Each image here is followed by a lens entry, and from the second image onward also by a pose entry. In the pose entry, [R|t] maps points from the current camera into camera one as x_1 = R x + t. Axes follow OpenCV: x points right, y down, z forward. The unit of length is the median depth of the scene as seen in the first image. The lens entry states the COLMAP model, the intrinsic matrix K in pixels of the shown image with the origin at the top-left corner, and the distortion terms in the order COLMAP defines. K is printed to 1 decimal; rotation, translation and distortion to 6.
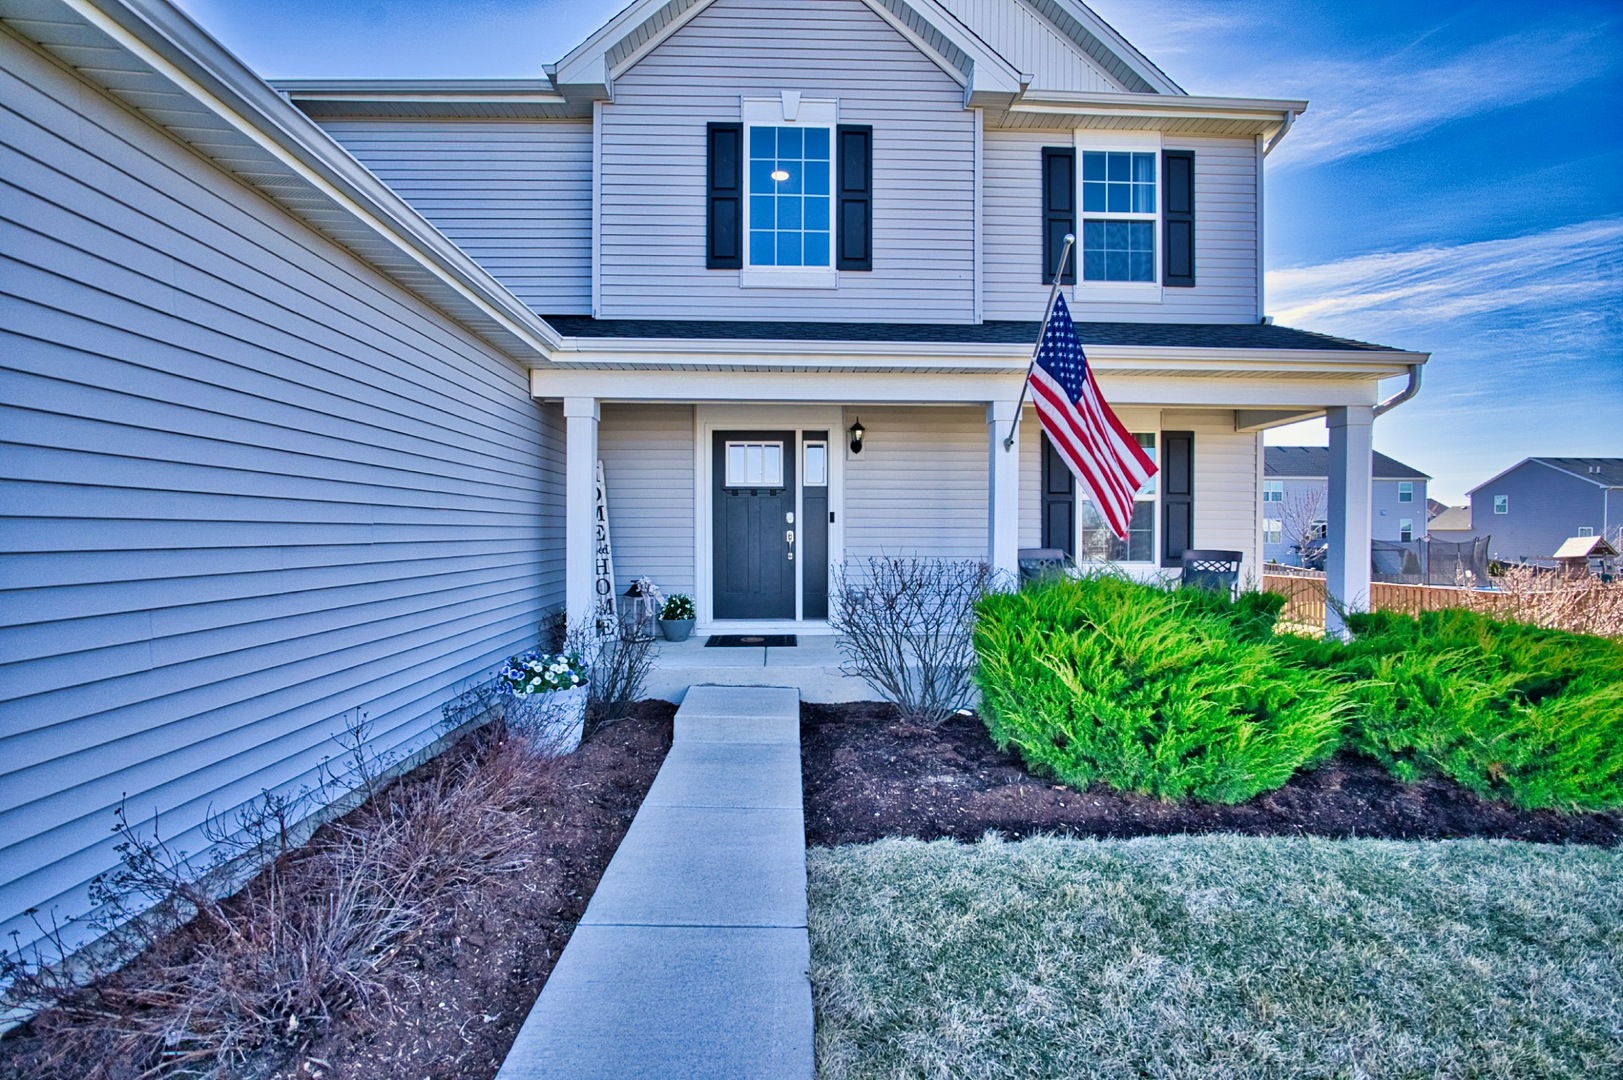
lens RADIAL K [[707.3, 0, 817.5], [0, 707.3, 539.7], [0, 0, 1]] dist [-0.011691, 0.001321]
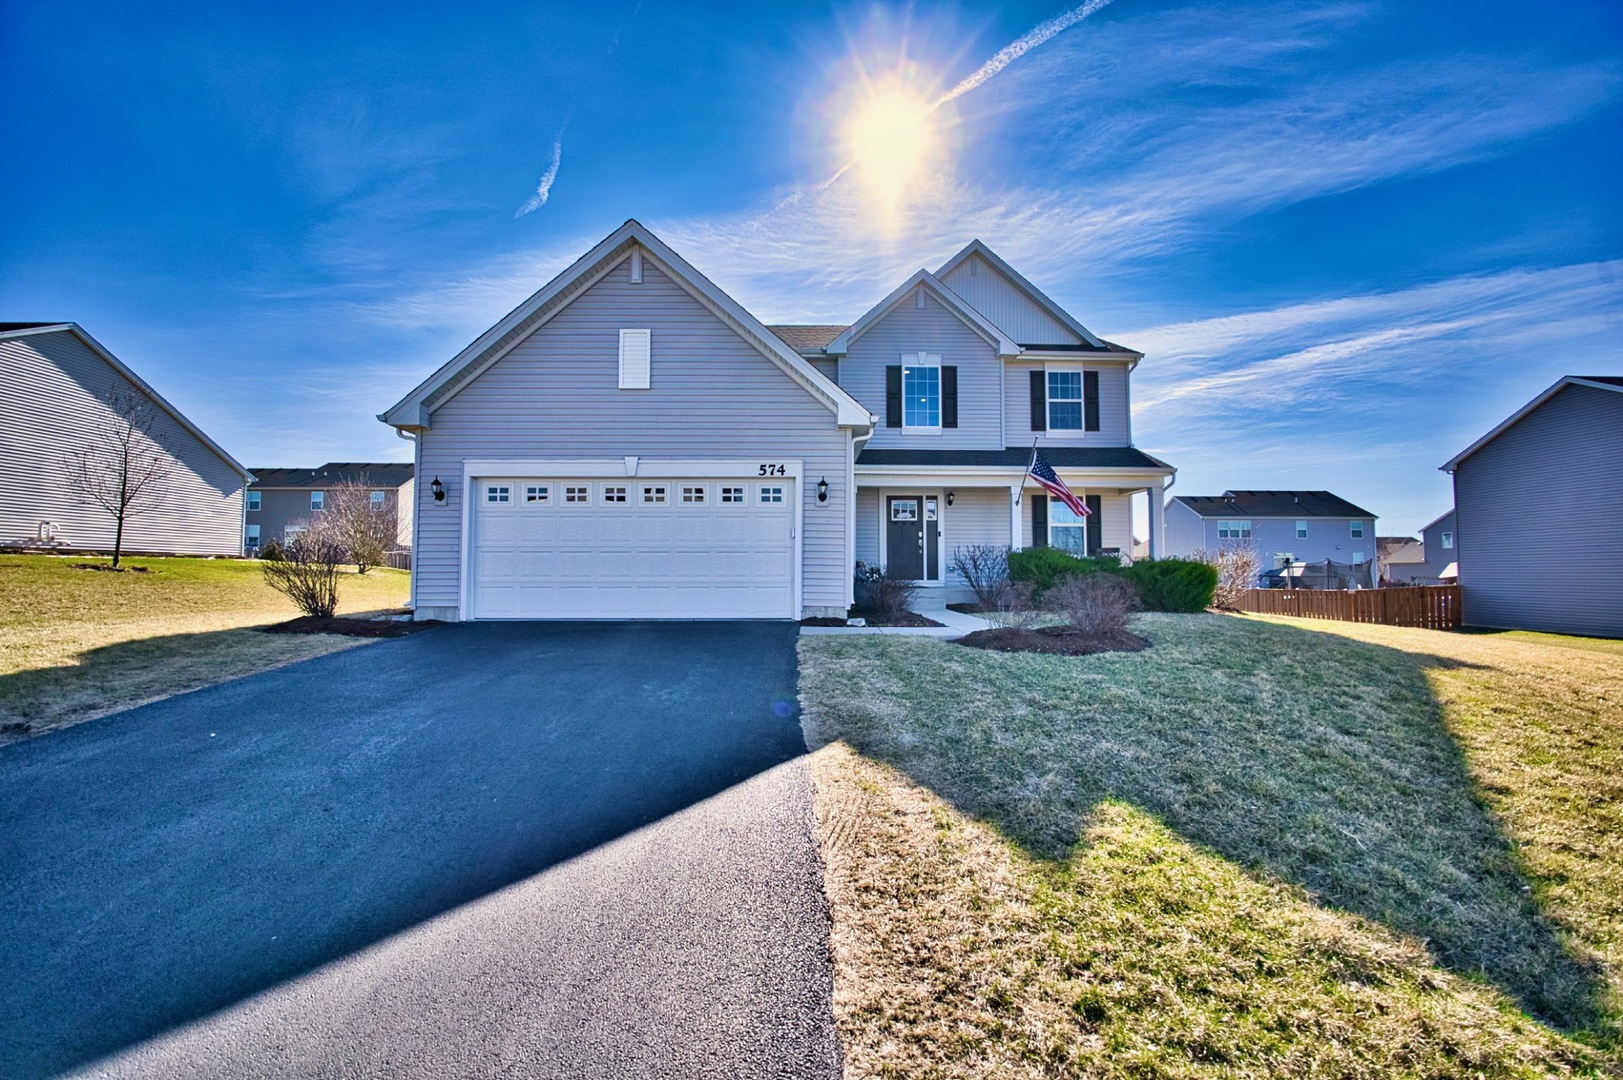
lens RADIAL K [[707.3, 0, 821.9], [0, 707.3, 535.5], [0, 0, 1]] dist [-0.011691, 0.001321]
pose [[0.999972, -0.000992, -0.007455, -0.337363], [0.000516, 0.997984, -0.063461, 0.116136], [0.007503, 0.063456, 0.997956, -1.248764]]
